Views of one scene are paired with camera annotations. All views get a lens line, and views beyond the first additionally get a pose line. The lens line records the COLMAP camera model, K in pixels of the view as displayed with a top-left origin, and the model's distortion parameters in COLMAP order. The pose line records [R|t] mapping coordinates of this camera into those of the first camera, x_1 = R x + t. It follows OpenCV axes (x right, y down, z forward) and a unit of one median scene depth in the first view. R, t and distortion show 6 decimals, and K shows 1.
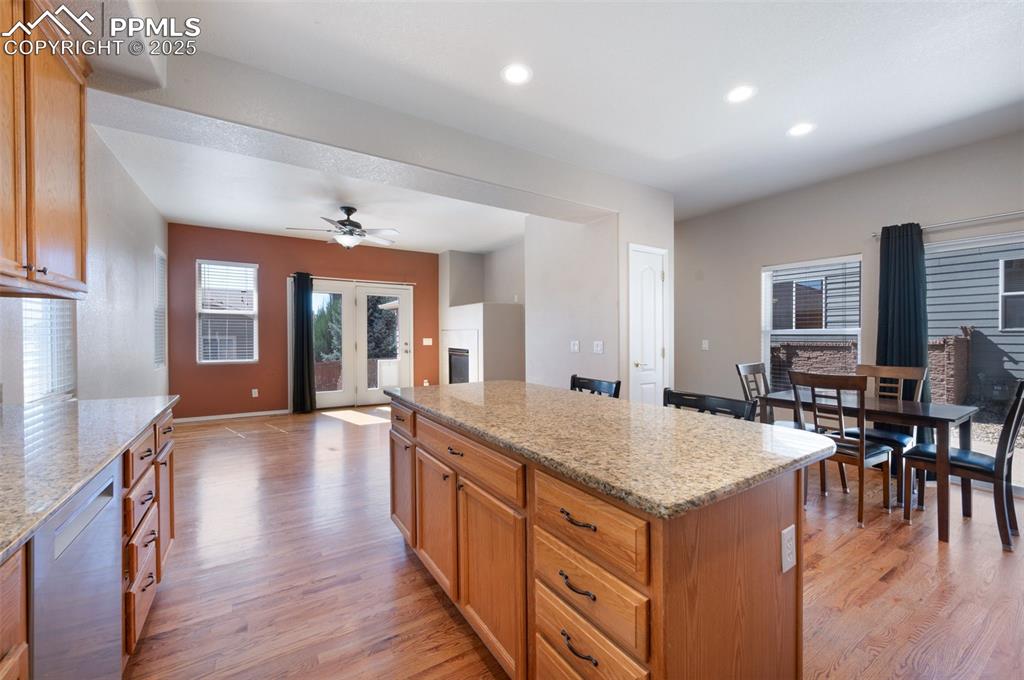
lens RADIAL K [[408.9, 0, 507.2], [0, 408.9, 344.6], [0, 0, 1]] dist [0.000176, 0.000142]
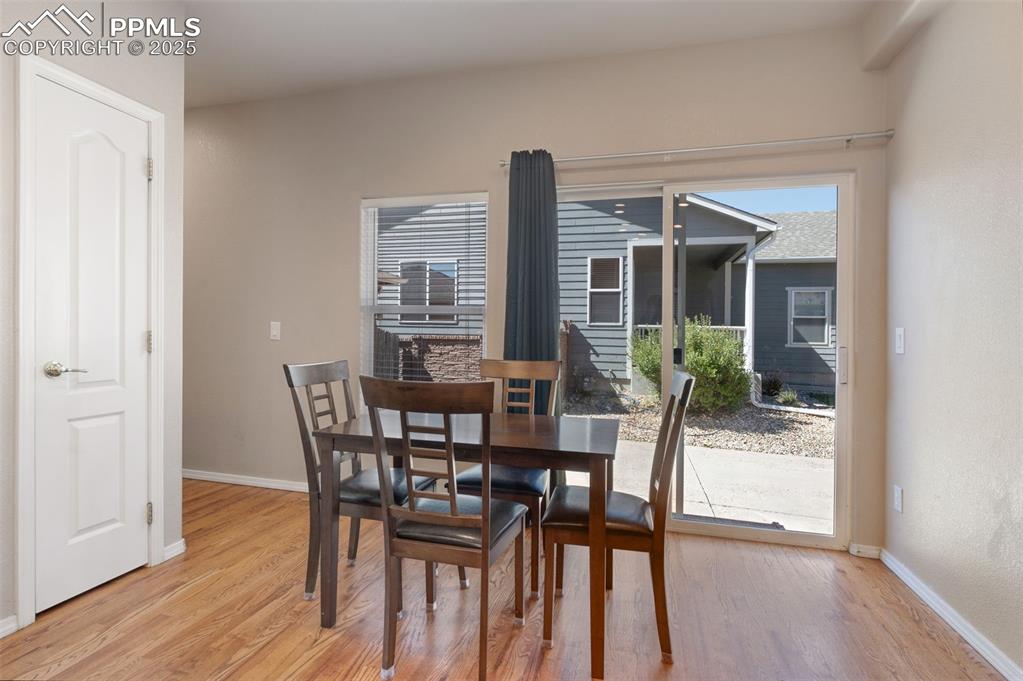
lens RADIAL K [[493.5, 0, 509.7], [0, 493.5, 337.9], [0, 0, 1]] dist [-0.002911, 0.000130]
pose [[0.727454, 0.008835, 0.686099, 0.362183], [-0.003228, 0.999950, -0.009454, 0.022924], [-0.686149, 0.004663, 0.727446, 0.413784]]
